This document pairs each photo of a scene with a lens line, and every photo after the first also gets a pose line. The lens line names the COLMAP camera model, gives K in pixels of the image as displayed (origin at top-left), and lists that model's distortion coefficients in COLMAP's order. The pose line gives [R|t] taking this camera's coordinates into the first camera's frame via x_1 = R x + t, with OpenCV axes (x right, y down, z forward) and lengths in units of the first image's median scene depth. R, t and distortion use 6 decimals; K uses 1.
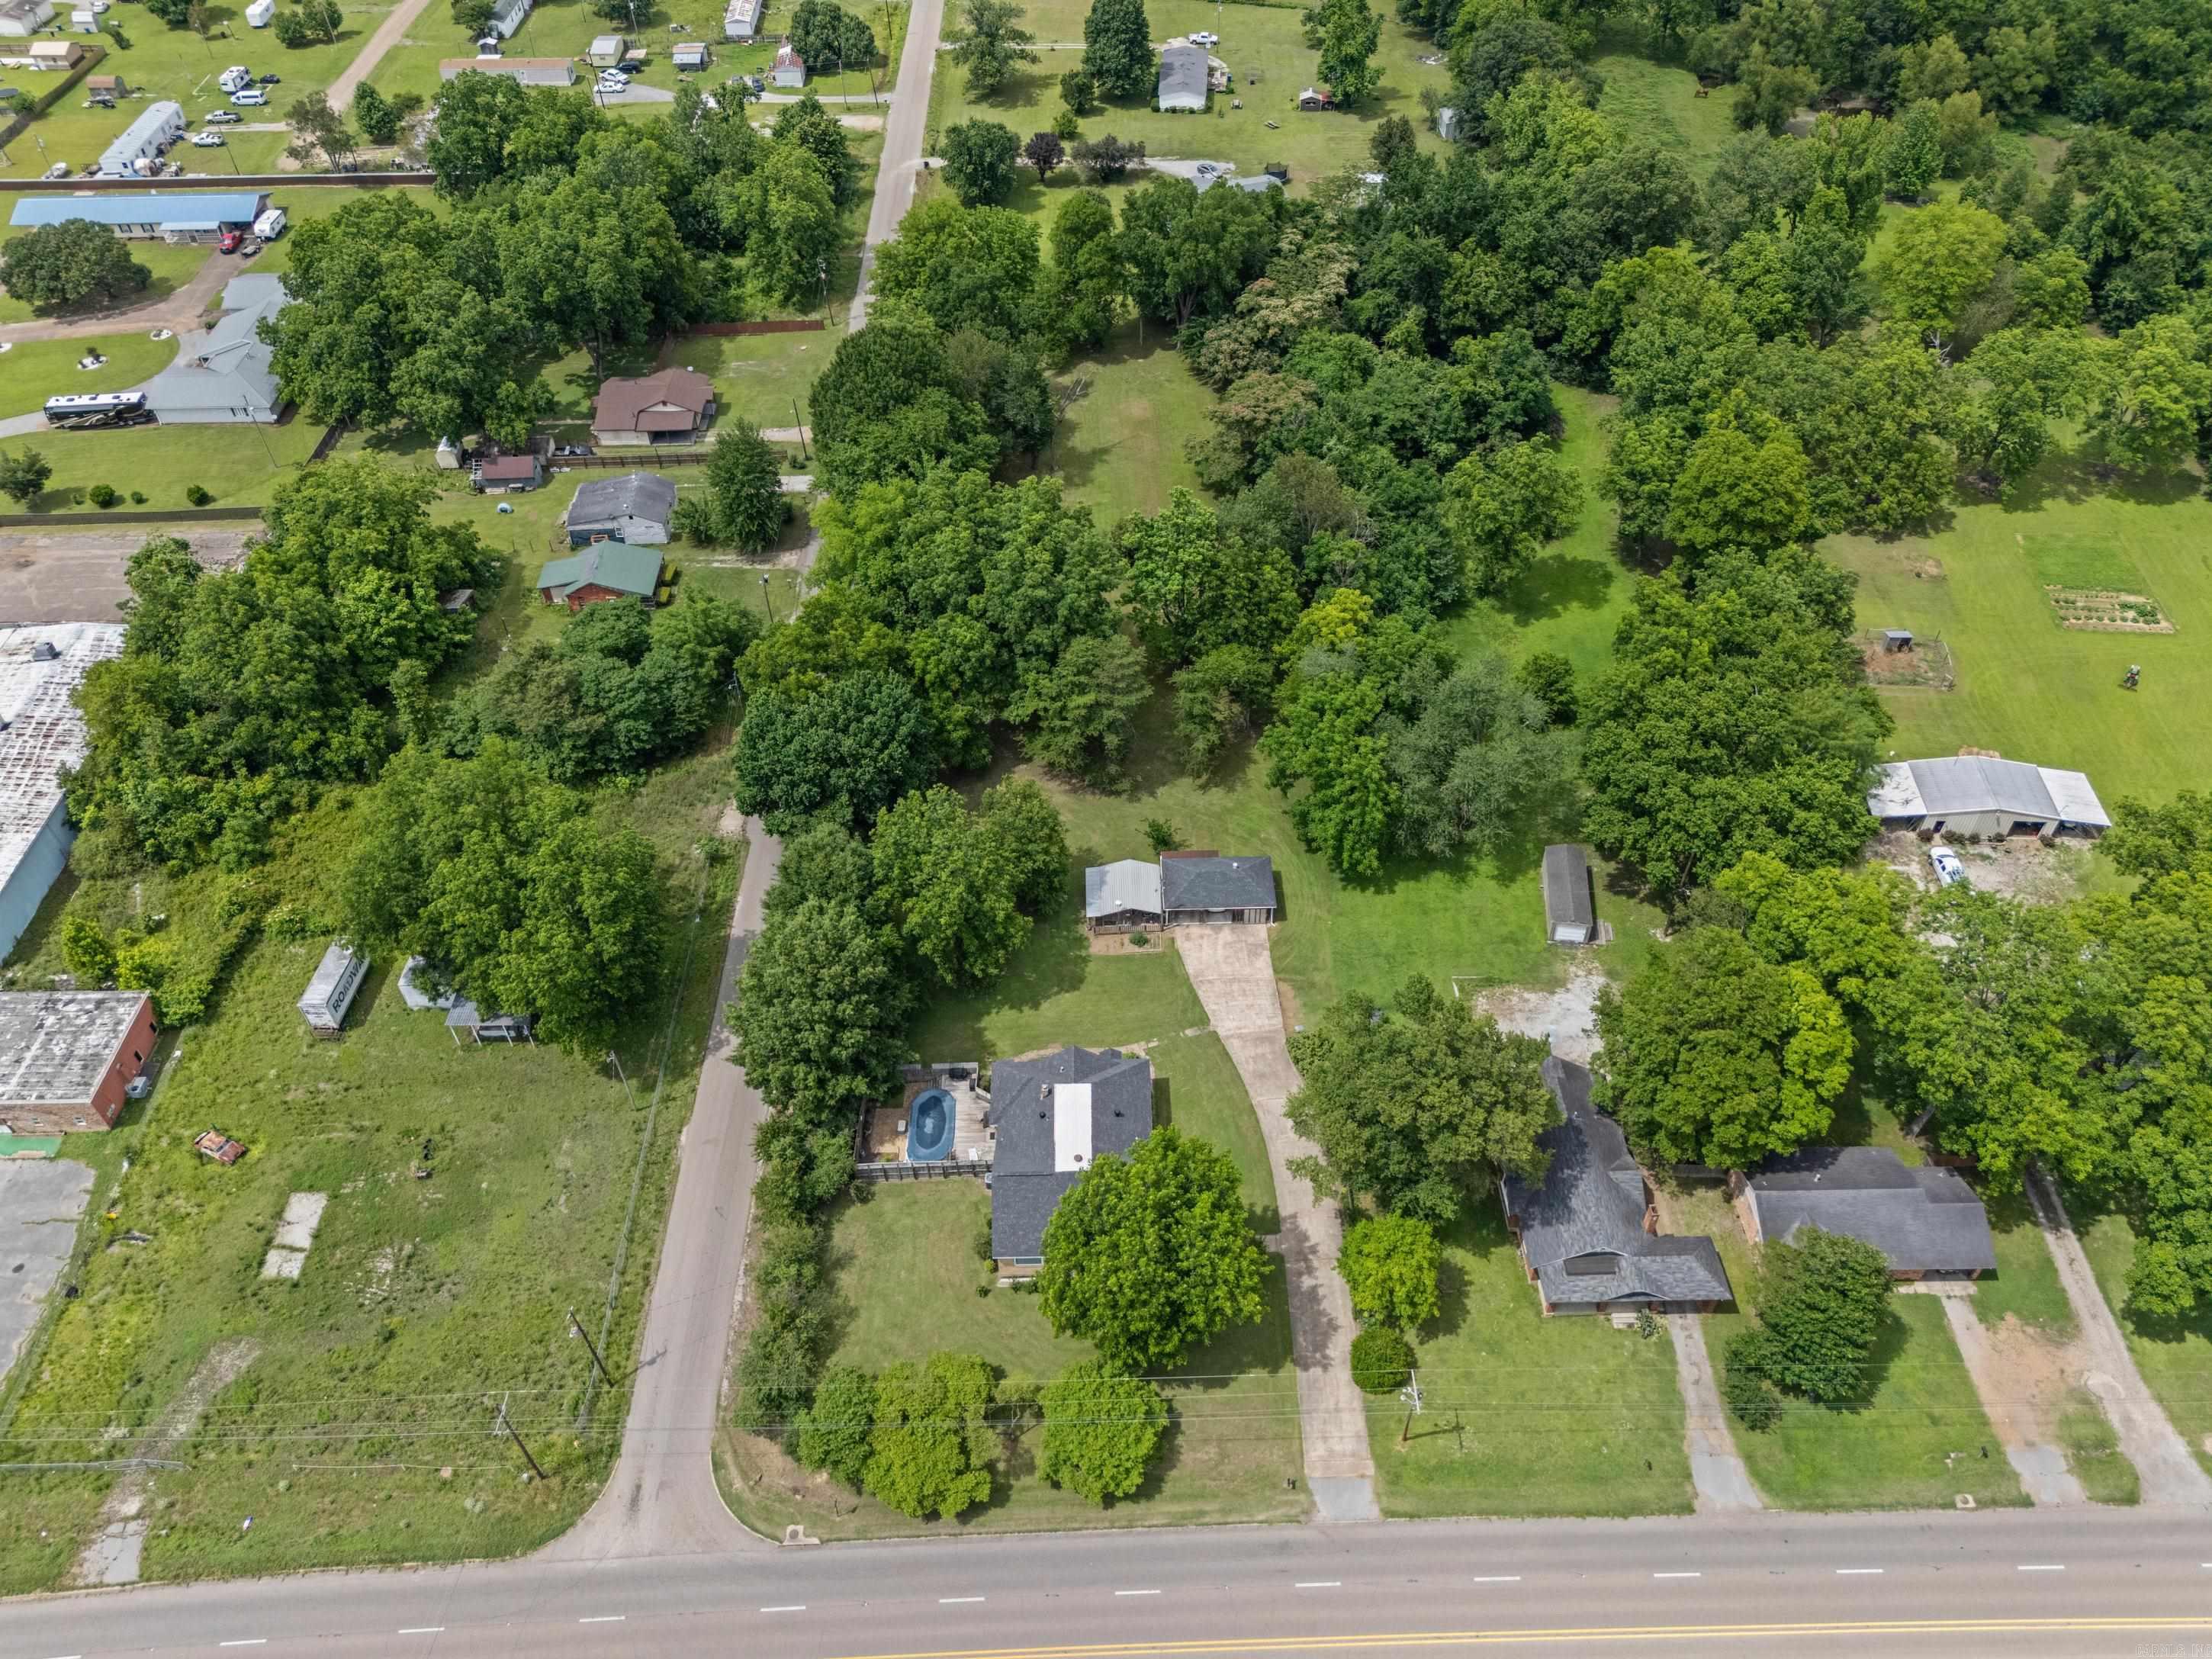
lens RADIAL K [[1617.2, 0, 1106.0], [0, 1617.2, 829.5], [0, 0, 1]] dist [0.111411, -0.251694]
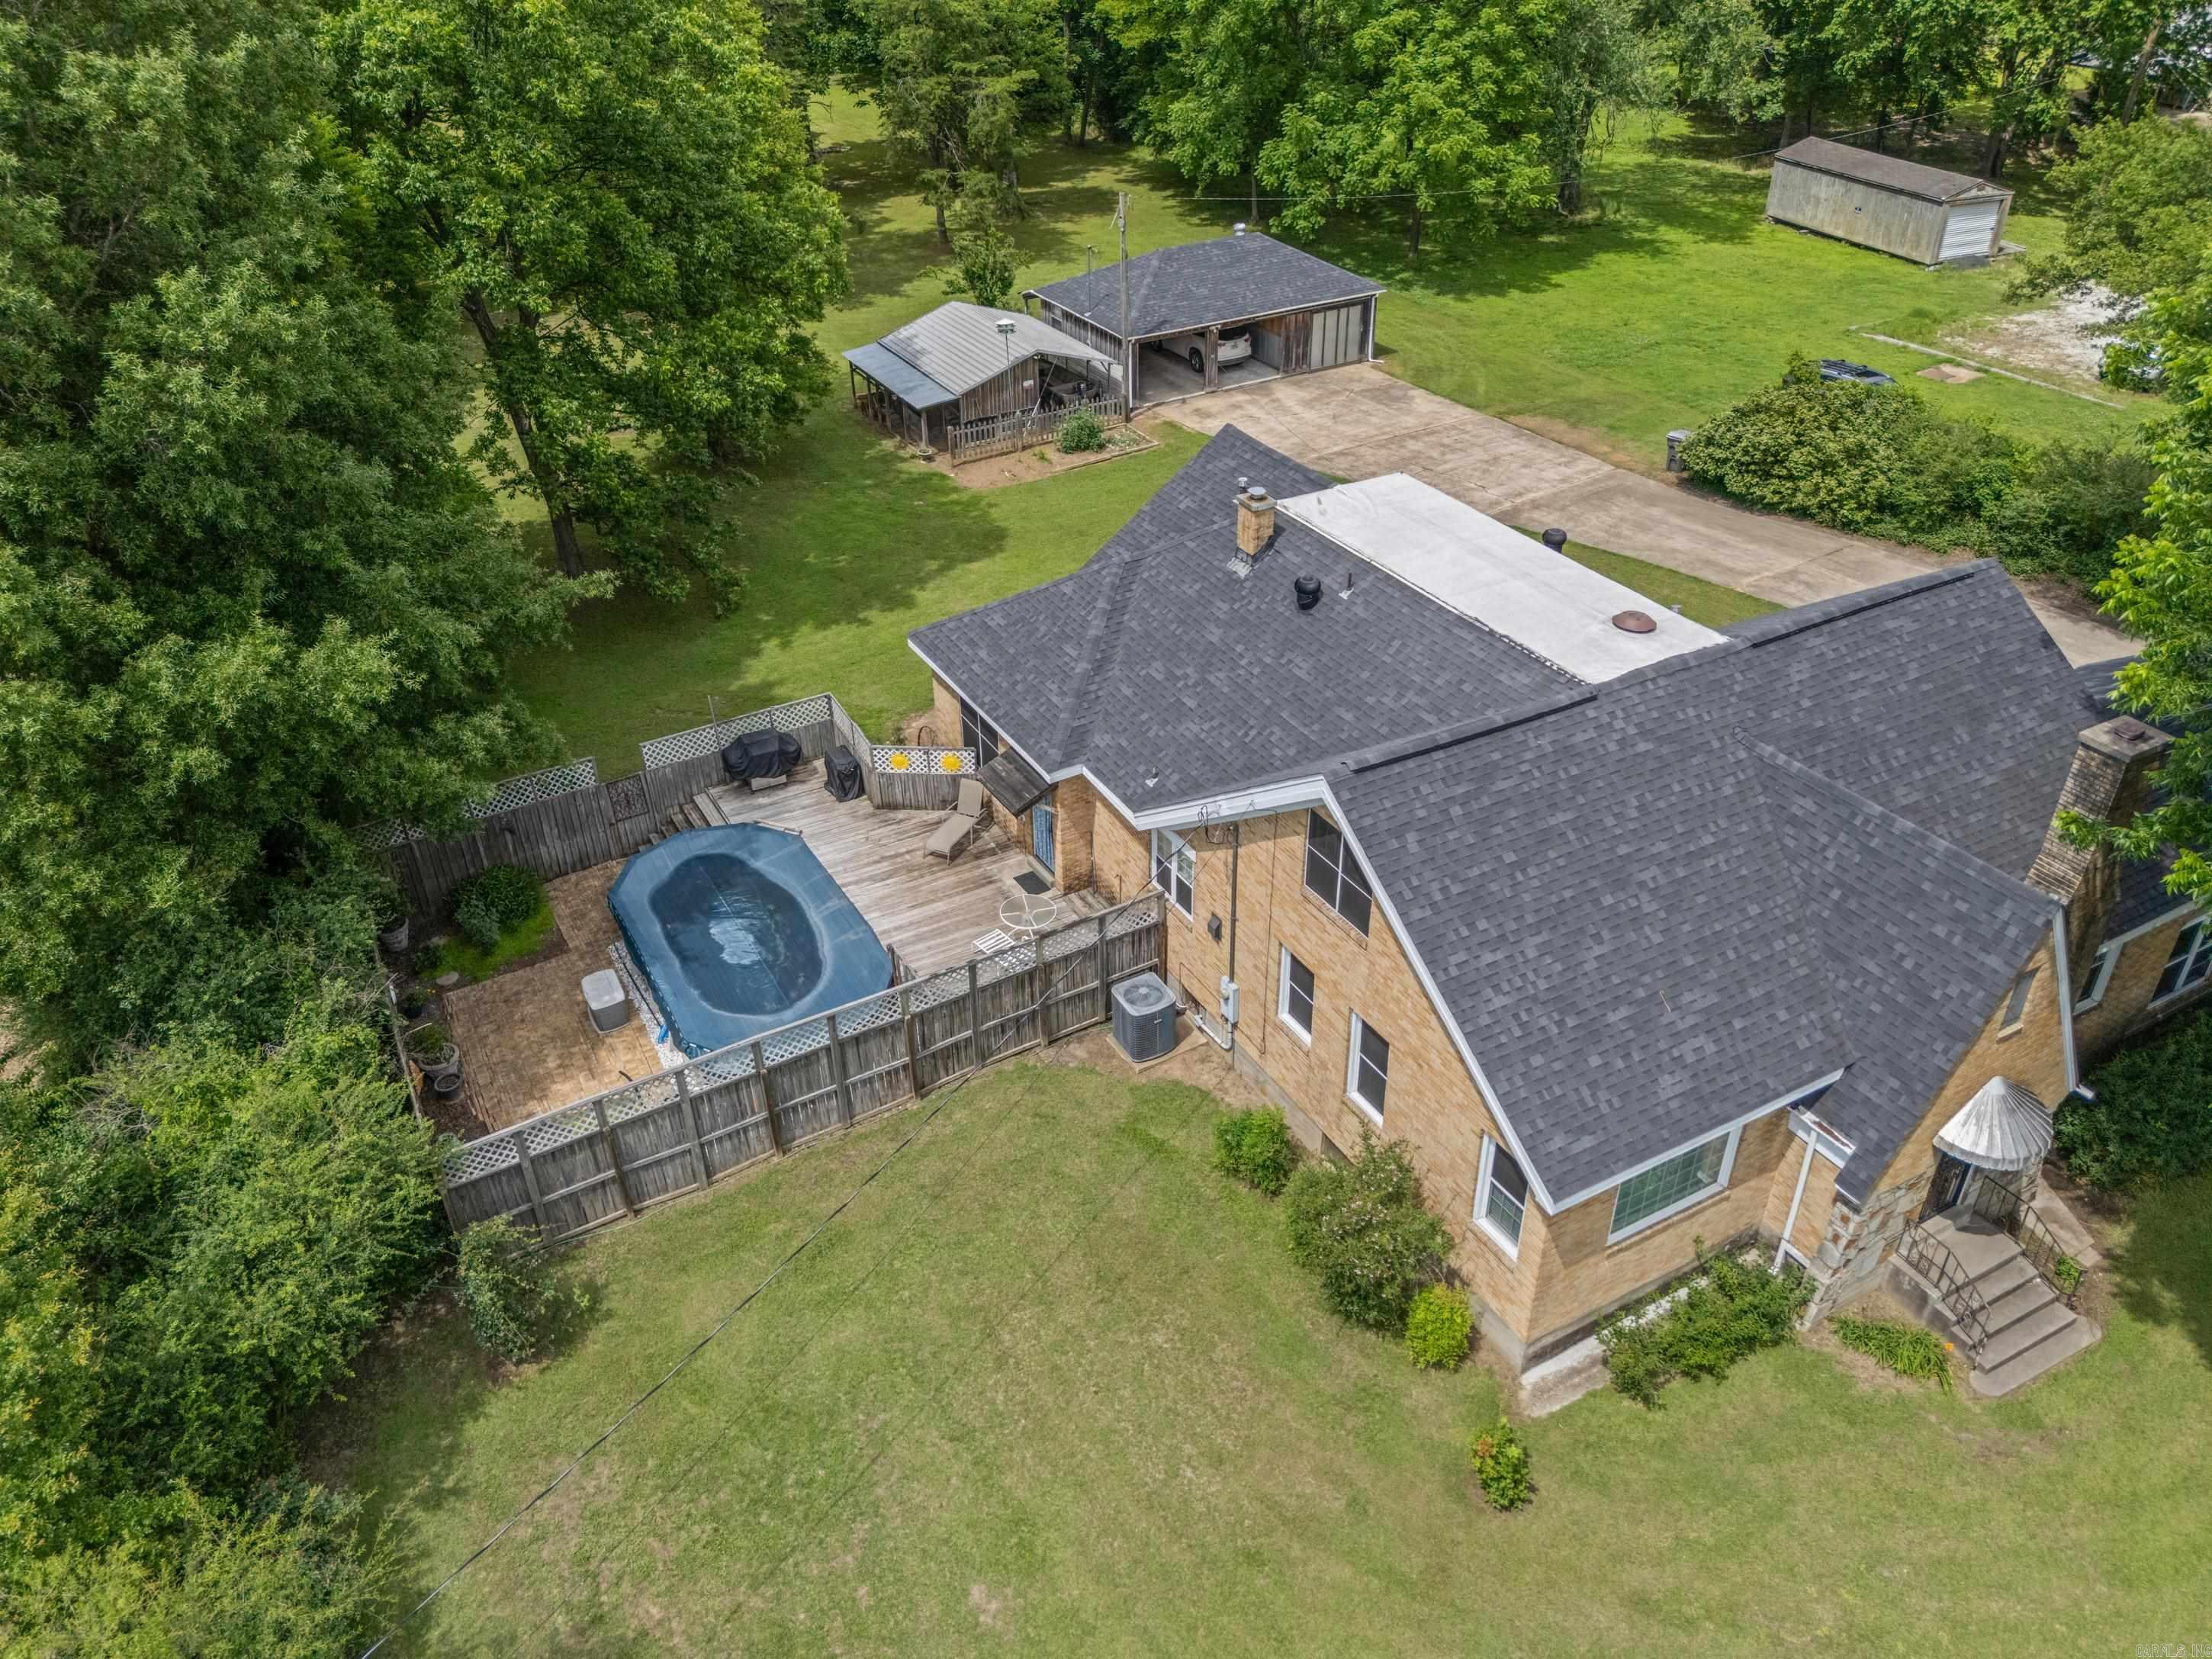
lens RADIAL K [[1631.8, 0, 1106.0], [0, 1631.8, 829.5], [0, 0, 1]] dist [0.063342, -0.061176]
pose [[0.882606, -0.257011, 0.393639, -0.154389], [0.332280, 0.933380, -0.135614, 0.224734], [-0.332560, 0.250492, 0.909207, 0.819239]]
